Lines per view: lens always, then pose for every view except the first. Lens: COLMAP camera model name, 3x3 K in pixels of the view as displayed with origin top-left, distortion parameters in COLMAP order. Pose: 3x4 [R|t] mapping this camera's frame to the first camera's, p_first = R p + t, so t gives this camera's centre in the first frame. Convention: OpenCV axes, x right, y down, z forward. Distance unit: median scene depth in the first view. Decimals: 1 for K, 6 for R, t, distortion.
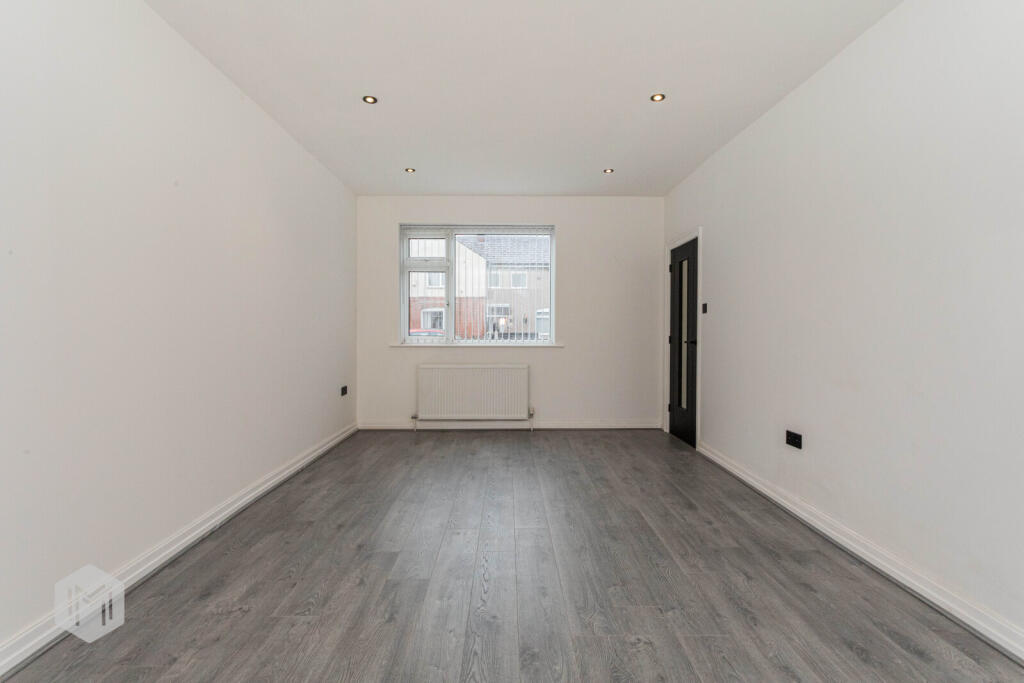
lens RADIAL K [[498.1, 0, 512.0], [0, 498.1, 341.5], [0, 0, 1]] dist [0.000979, 0.000485]
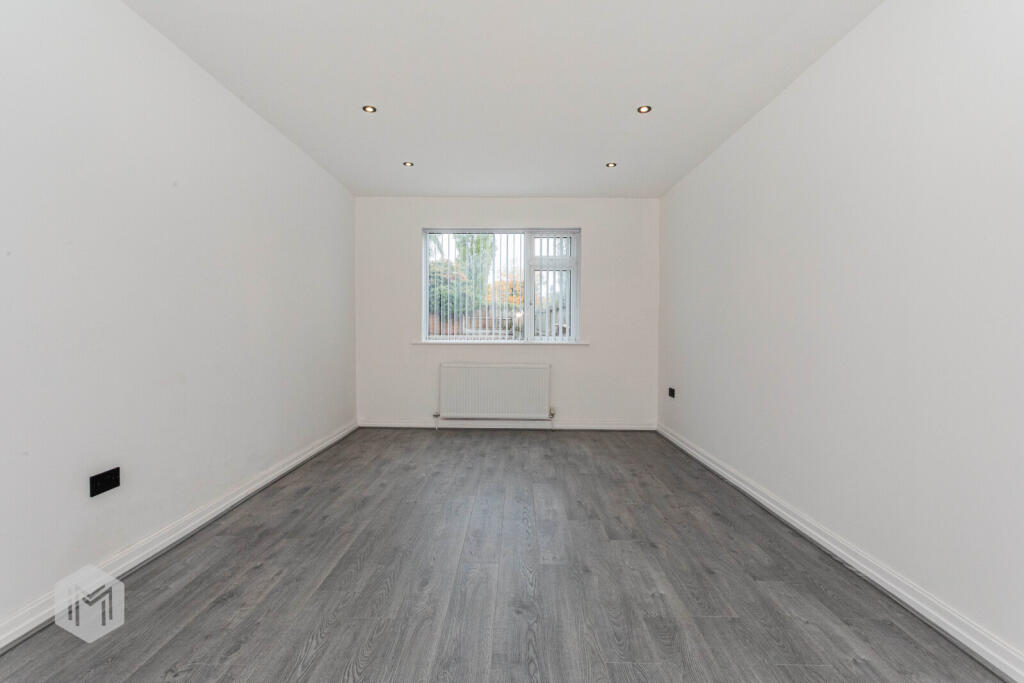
lens RADIAL K [[498.1, 0, 512.0], [0, 498.1, 341.5], [0, 0, 1]] dist [0.000979, 0.000485]
pose [[-0.999705, -0.010109, 0.022100, -0.036667], [-0.008927, 0.998556, 0.052977, -0.057542], [-0.022604, 0.052765, -0.998351, 2.086873]]
